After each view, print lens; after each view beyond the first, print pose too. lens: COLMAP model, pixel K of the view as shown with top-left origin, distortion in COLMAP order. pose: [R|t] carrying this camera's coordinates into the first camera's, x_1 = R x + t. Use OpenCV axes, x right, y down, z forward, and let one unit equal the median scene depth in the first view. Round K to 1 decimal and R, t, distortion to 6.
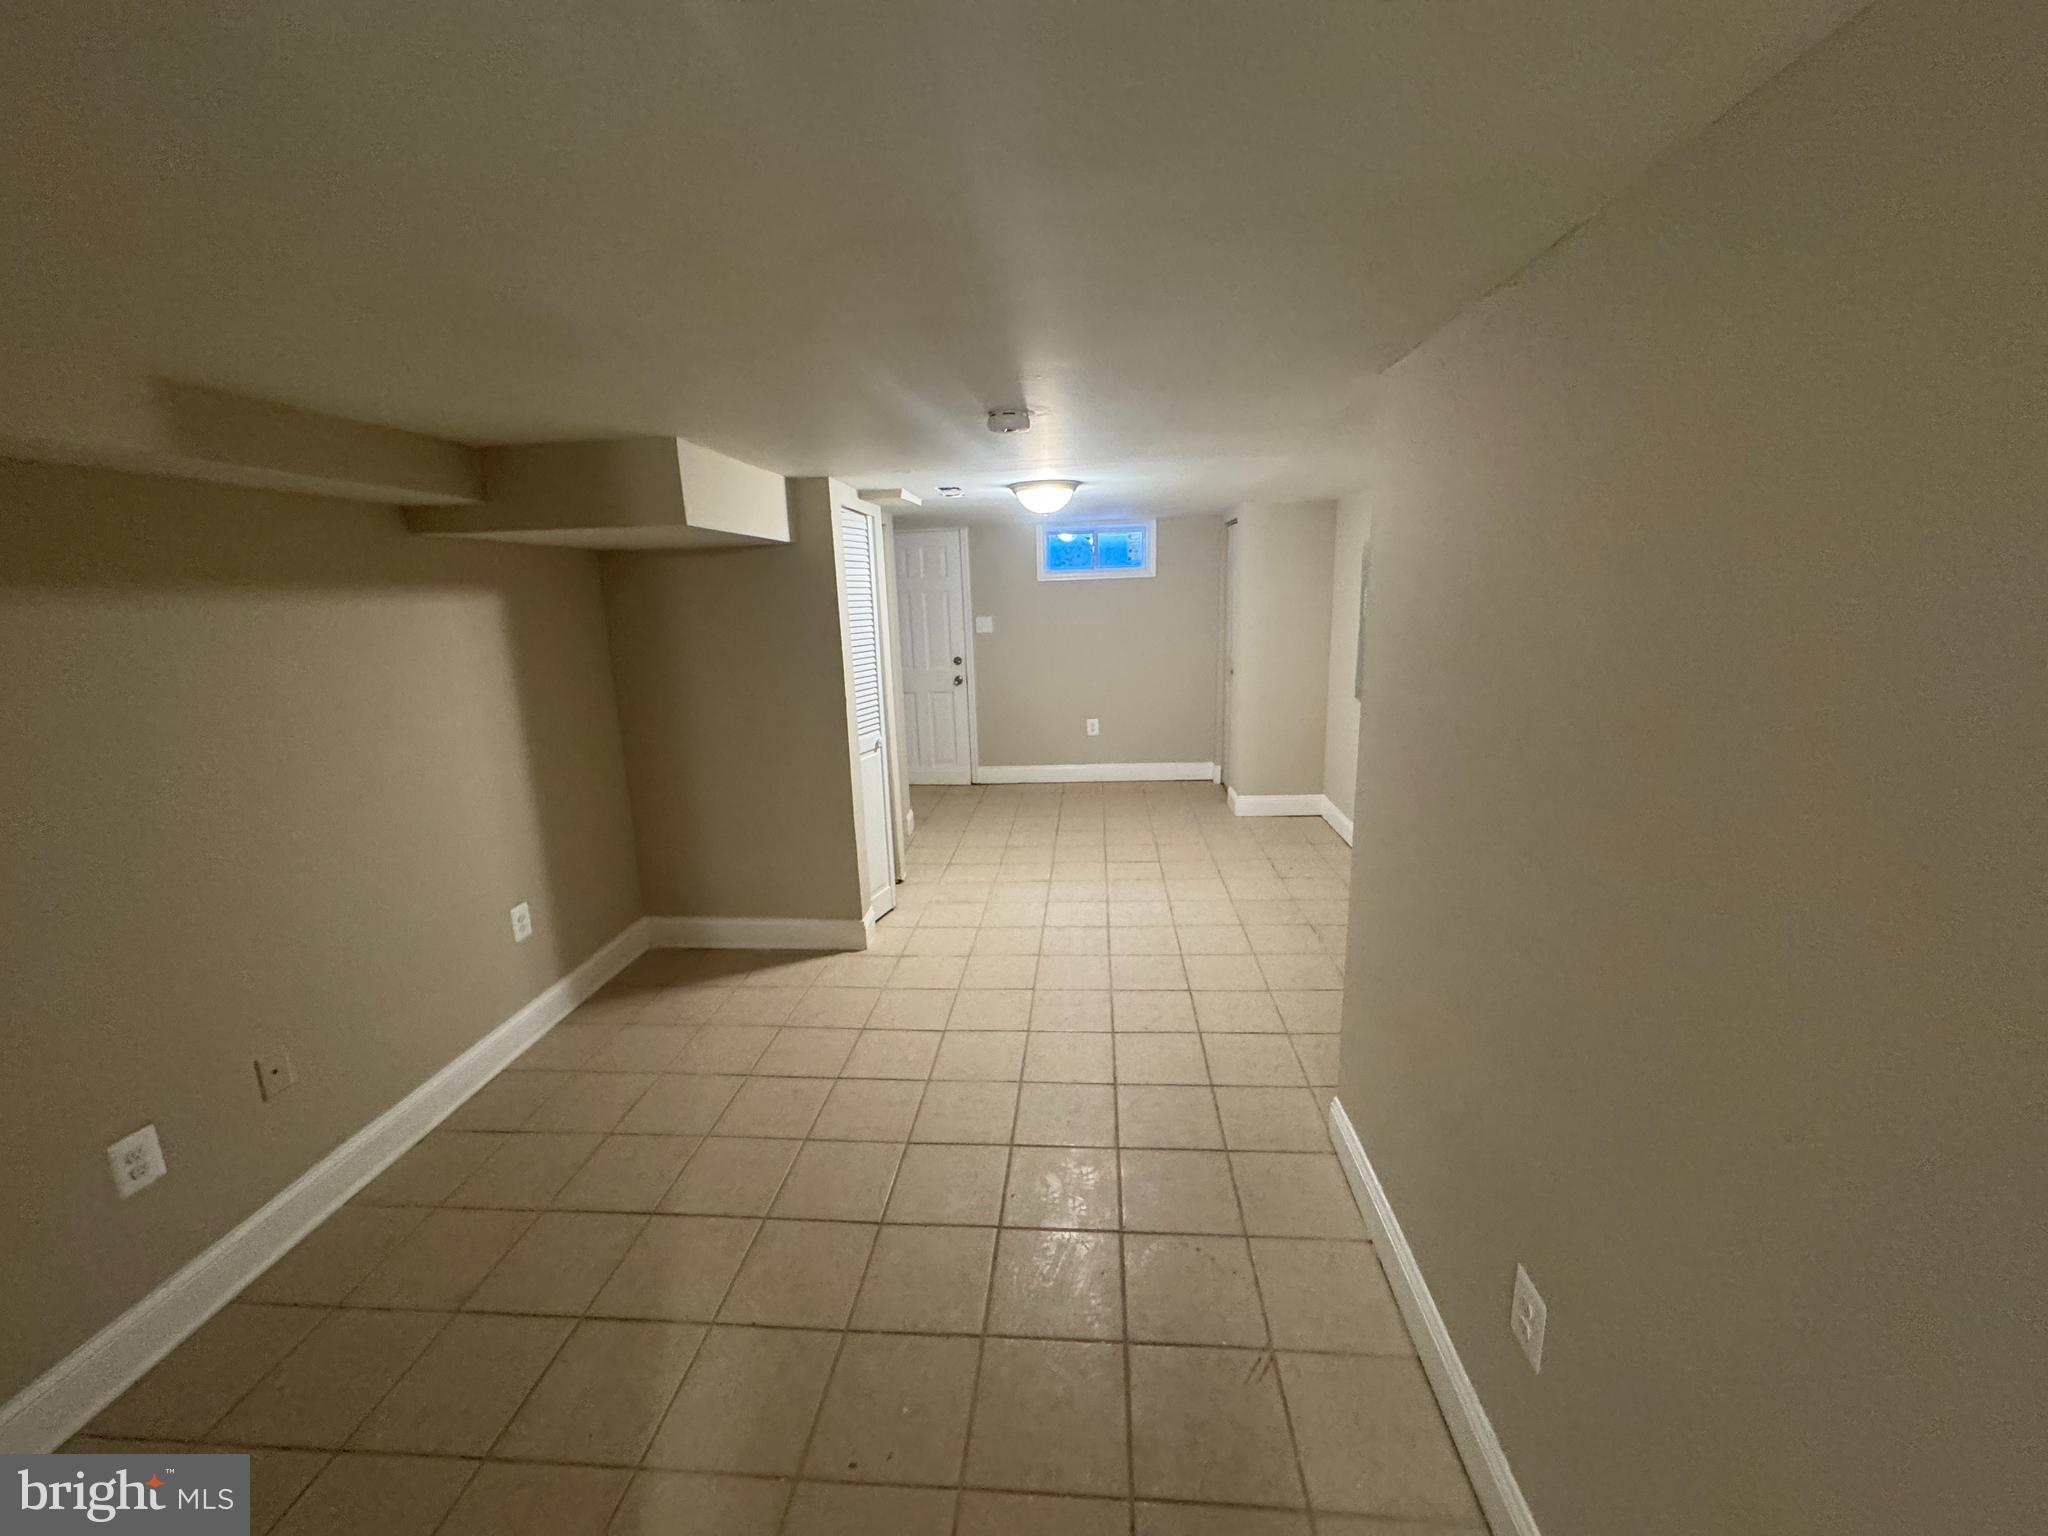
lens RADIAL K [[819.8, 0, 1024.0], [0, 819.8, 768.0], [0, 0, 1]] dist [-0.001919, 0.000004]
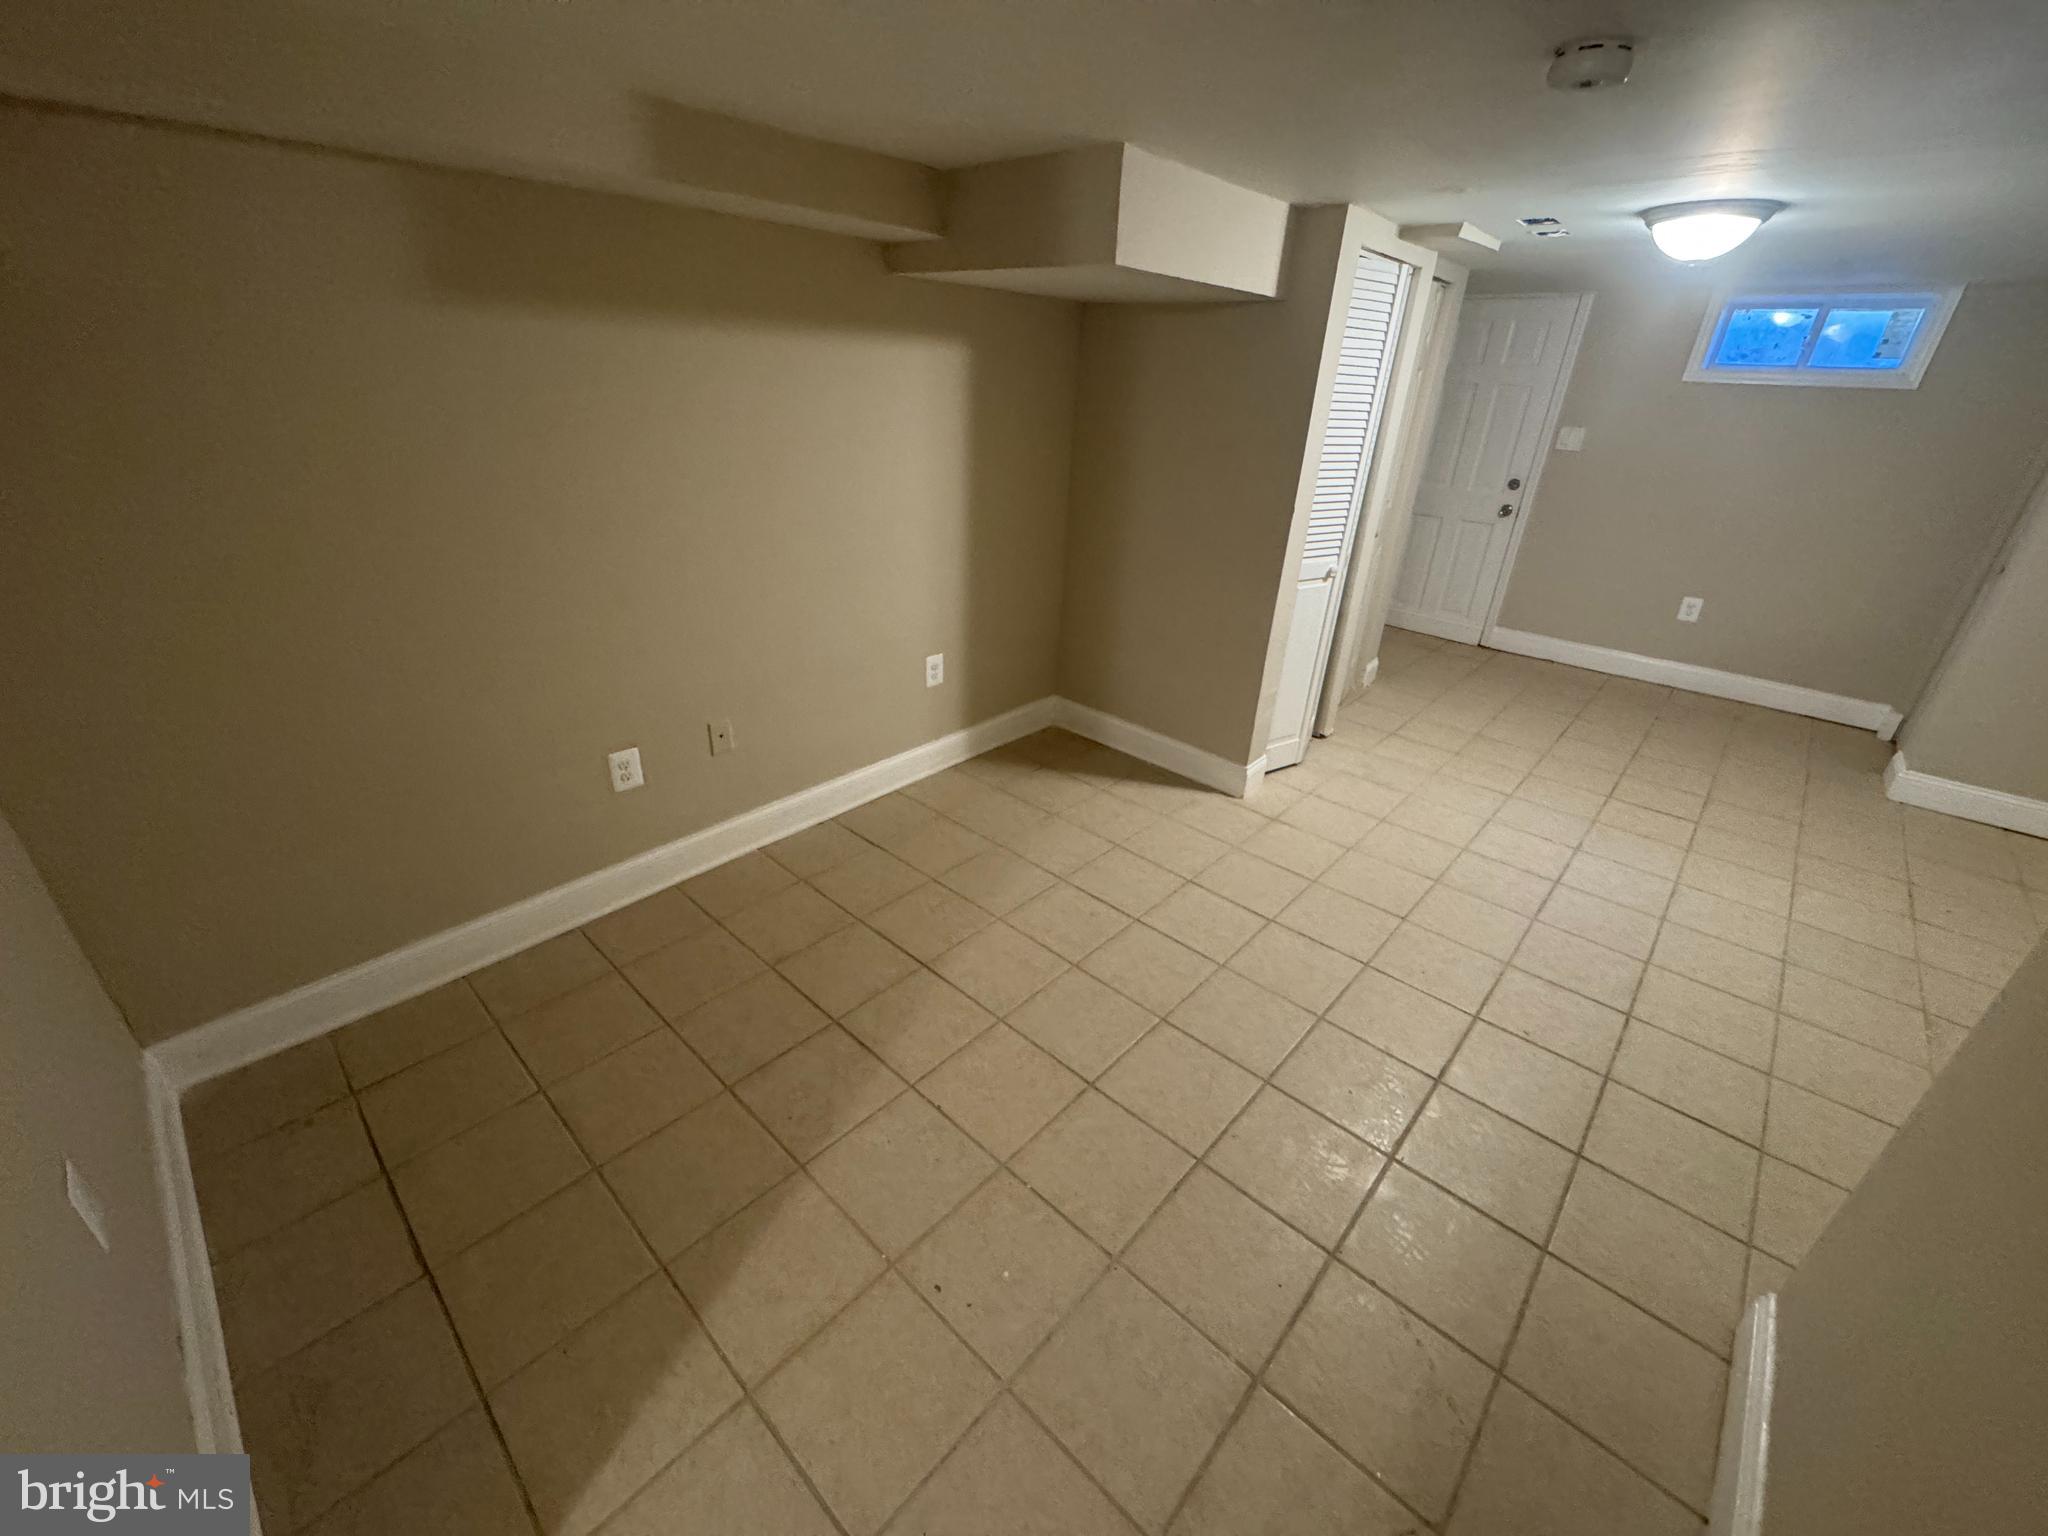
lens RADIAL K [[819.8, 0, 1024.0], [0, 819.8, 768.0], [0, 0, 1]] dist [-0.001919, 0.000004]
pose [[0.786328, 0.326404, -0.524547, 0.089570], [-0.194651, 0.936691, 0.291069, -0.029220], [0.586344, -0.126772, 0.800081, 0.154432]]
